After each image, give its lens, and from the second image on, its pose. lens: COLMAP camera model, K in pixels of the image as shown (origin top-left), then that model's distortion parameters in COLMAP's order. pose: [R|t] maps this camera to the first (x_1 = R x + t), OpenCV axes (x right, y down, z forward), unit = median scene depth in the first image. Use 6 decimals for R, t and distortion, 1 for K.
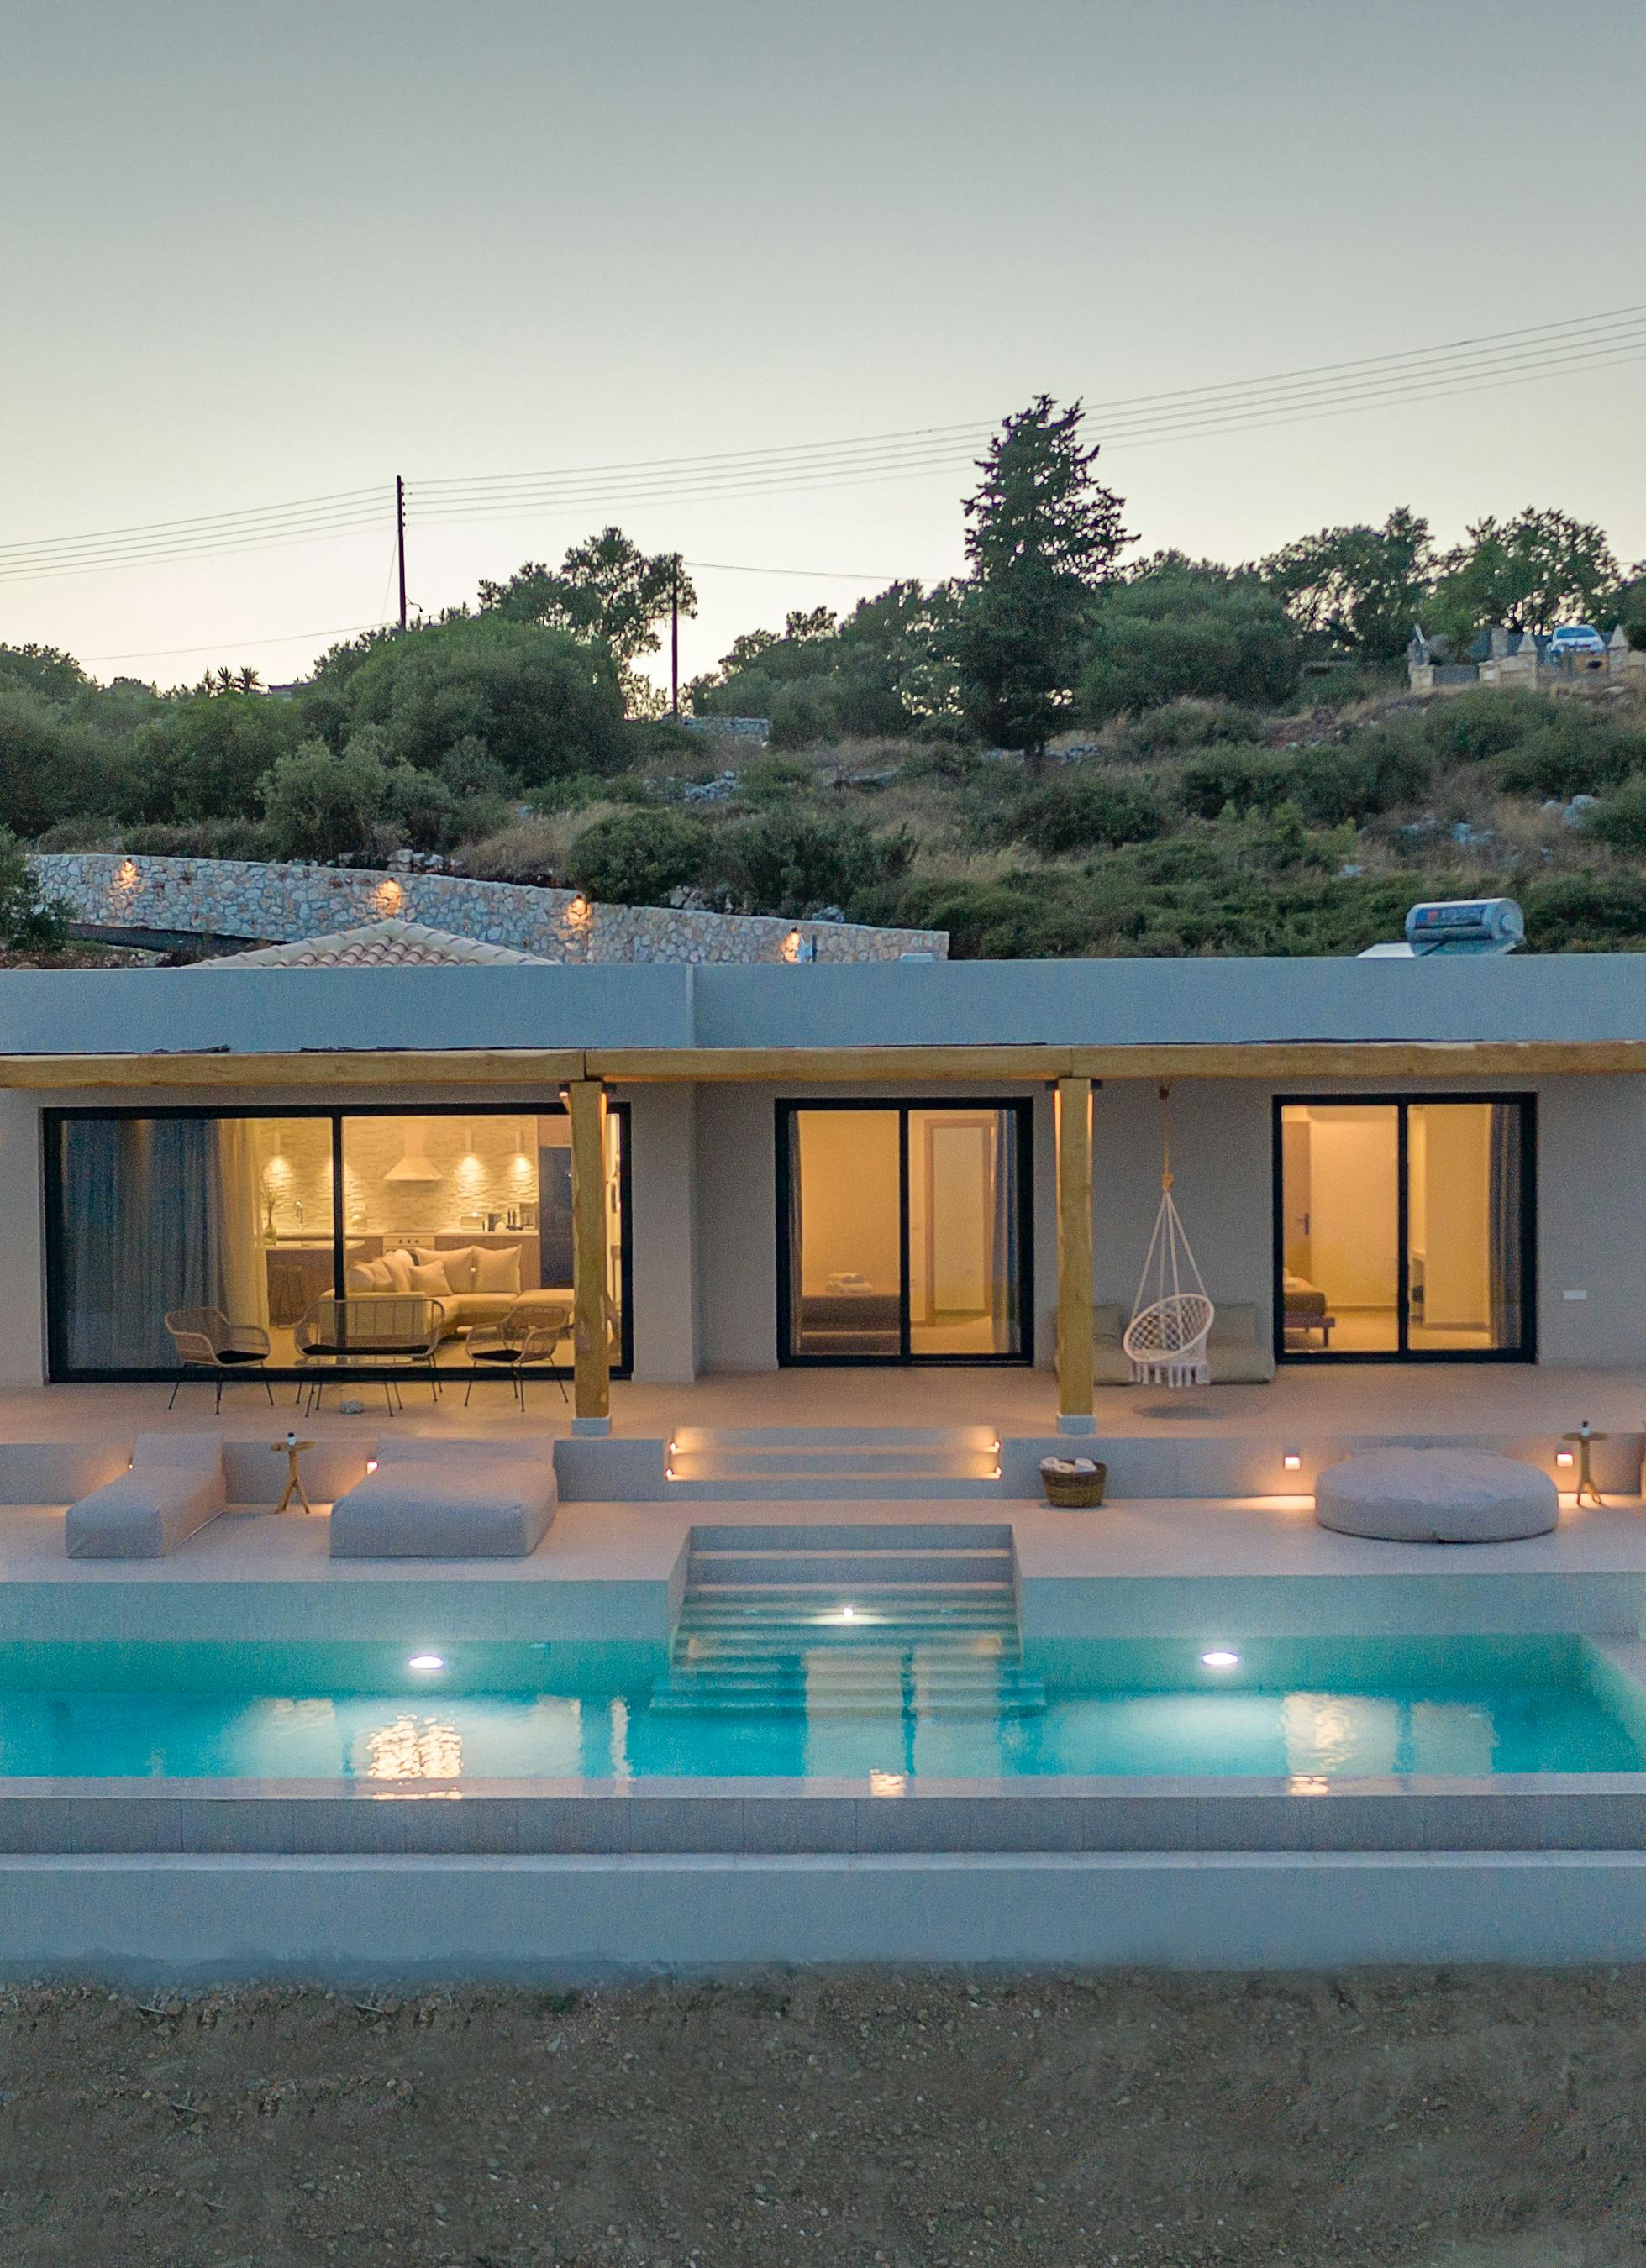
lens RADIAL K [[2688.0, 0, 823.0], [0, 2688.0, 1134.0], [0, 0, 1]] dist [-0.014083, 0.046017]
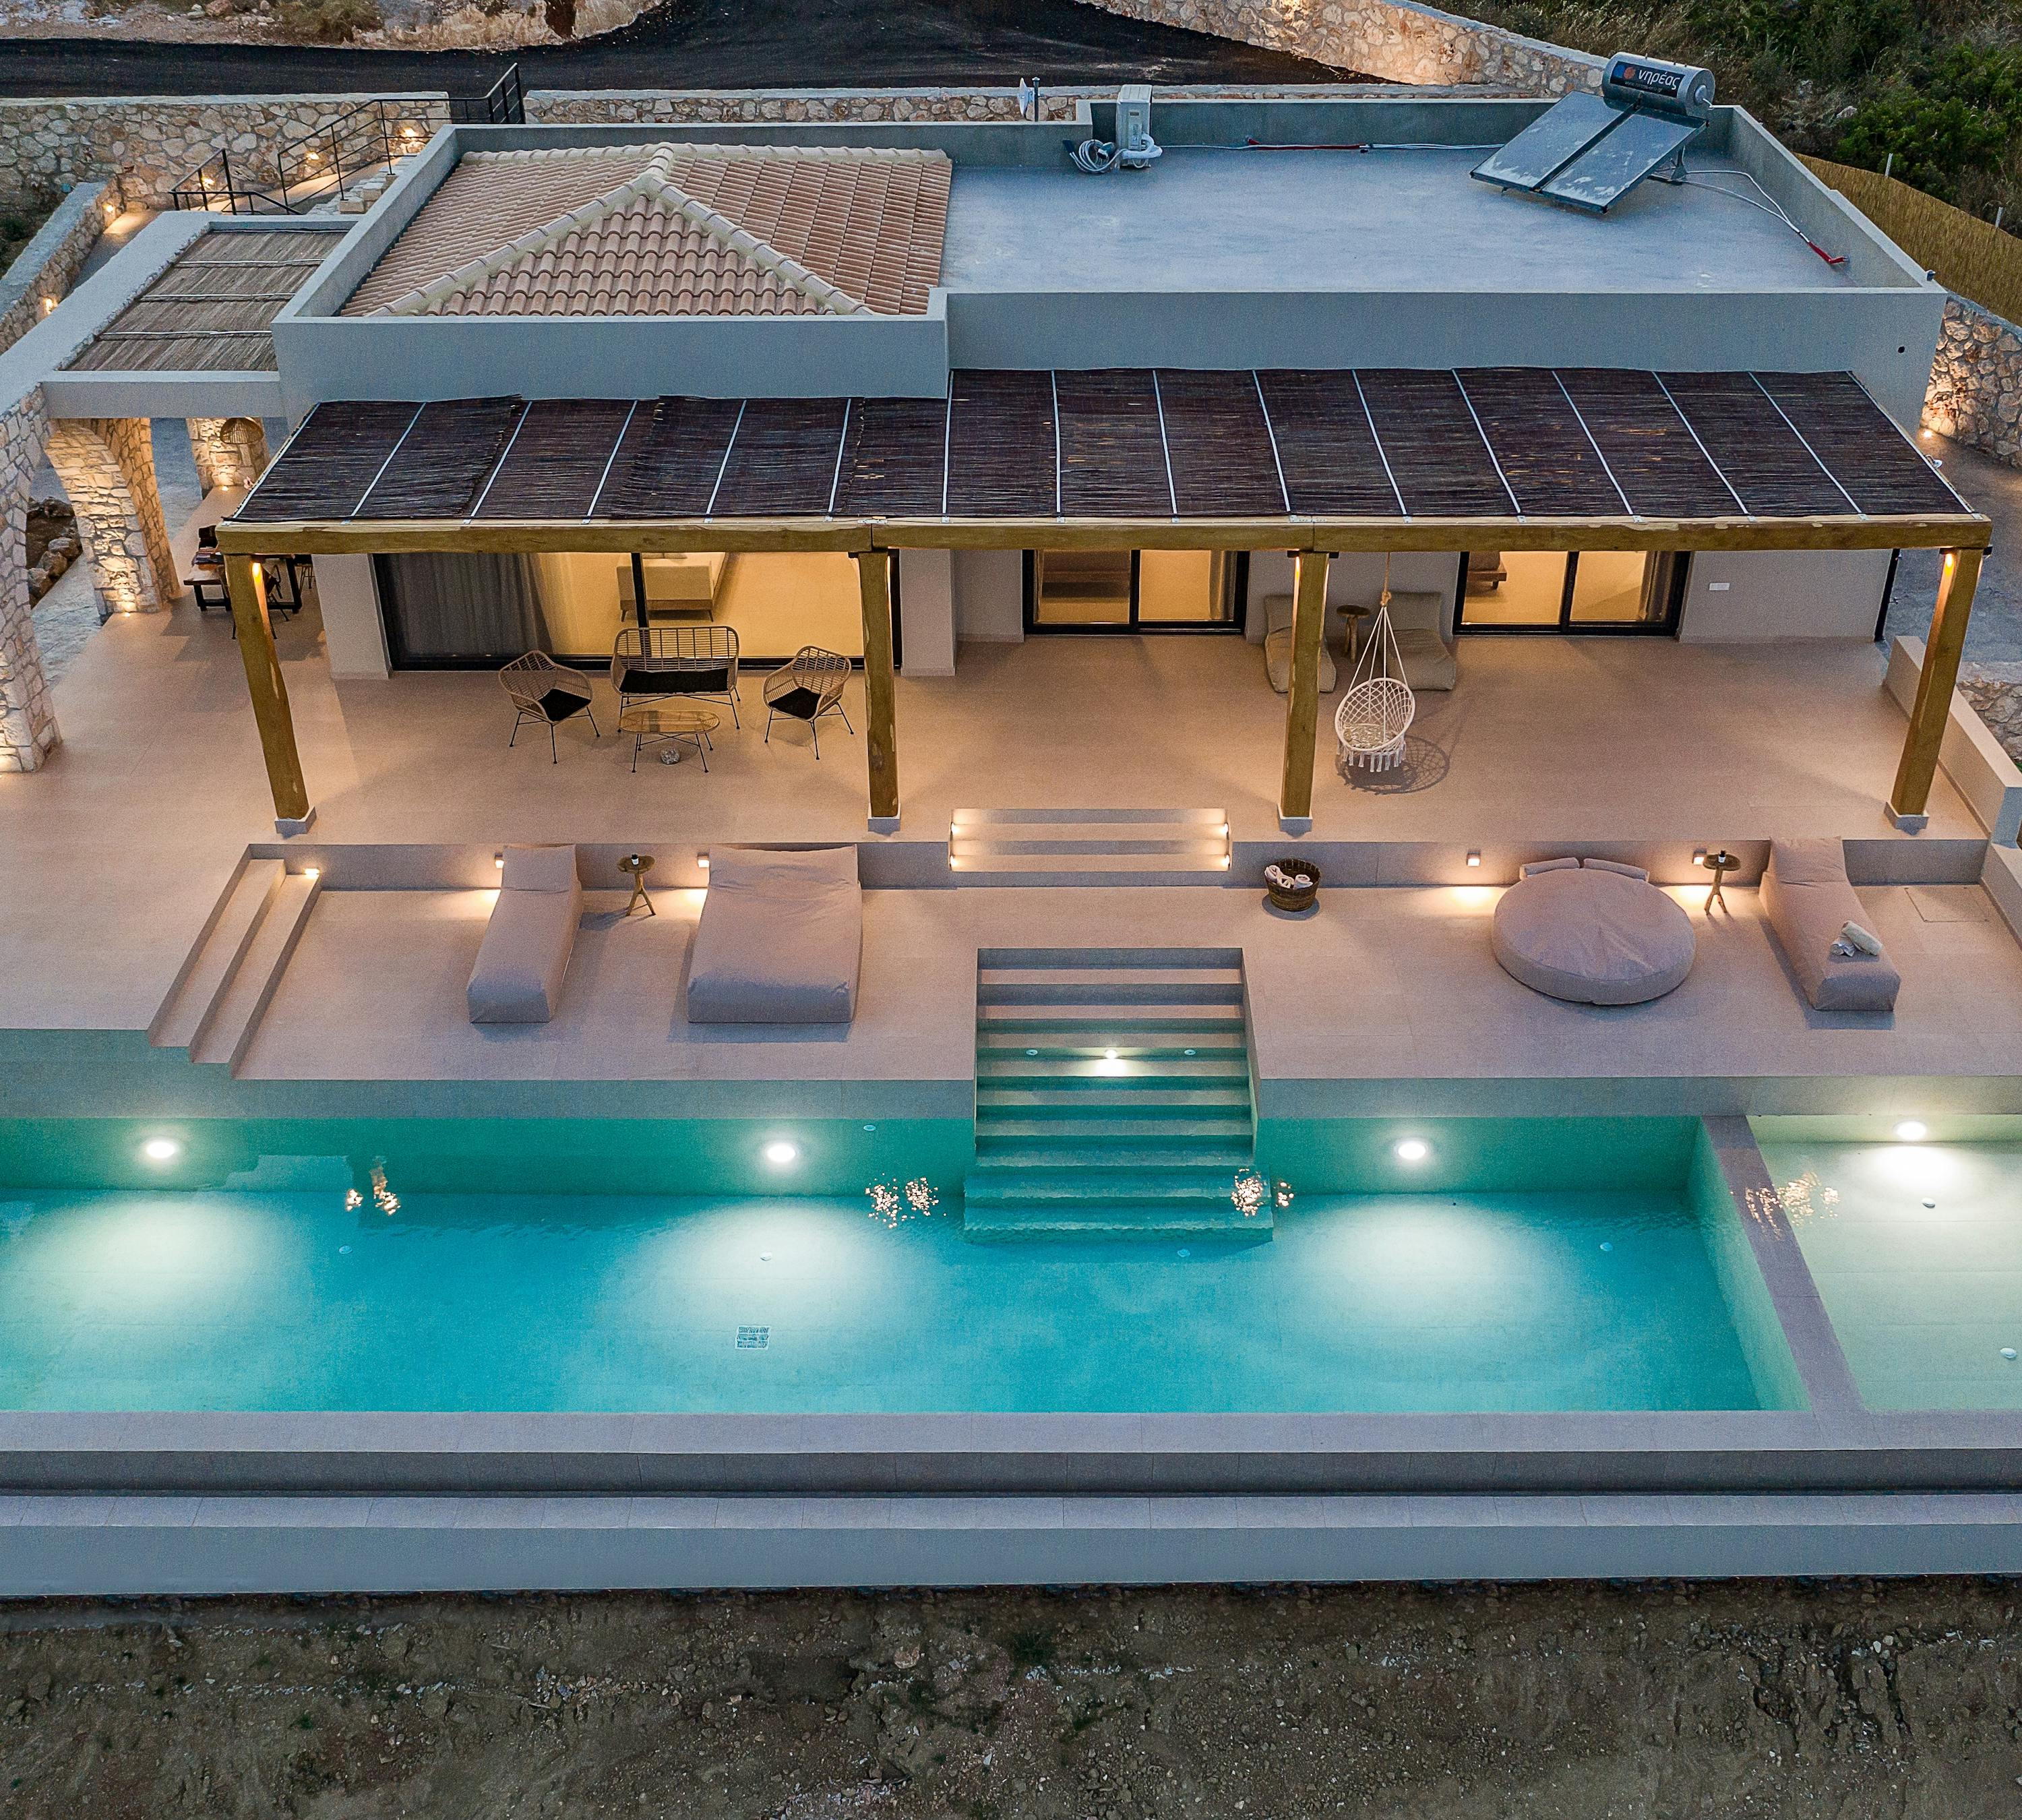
lens RADIAL K [[2270.4, 0, 1011.0], [0, 2270.4, 910.0], [0, 0, 1]] dist [-0.011901, -0.032597]
pose [[0.999686, -0.008699, 0.023496, -0.020433], [-0.004598, 0.858172, 0.513342, -0.138685], [-0.024629, -0.513289, 0.857863, 0.046668]]
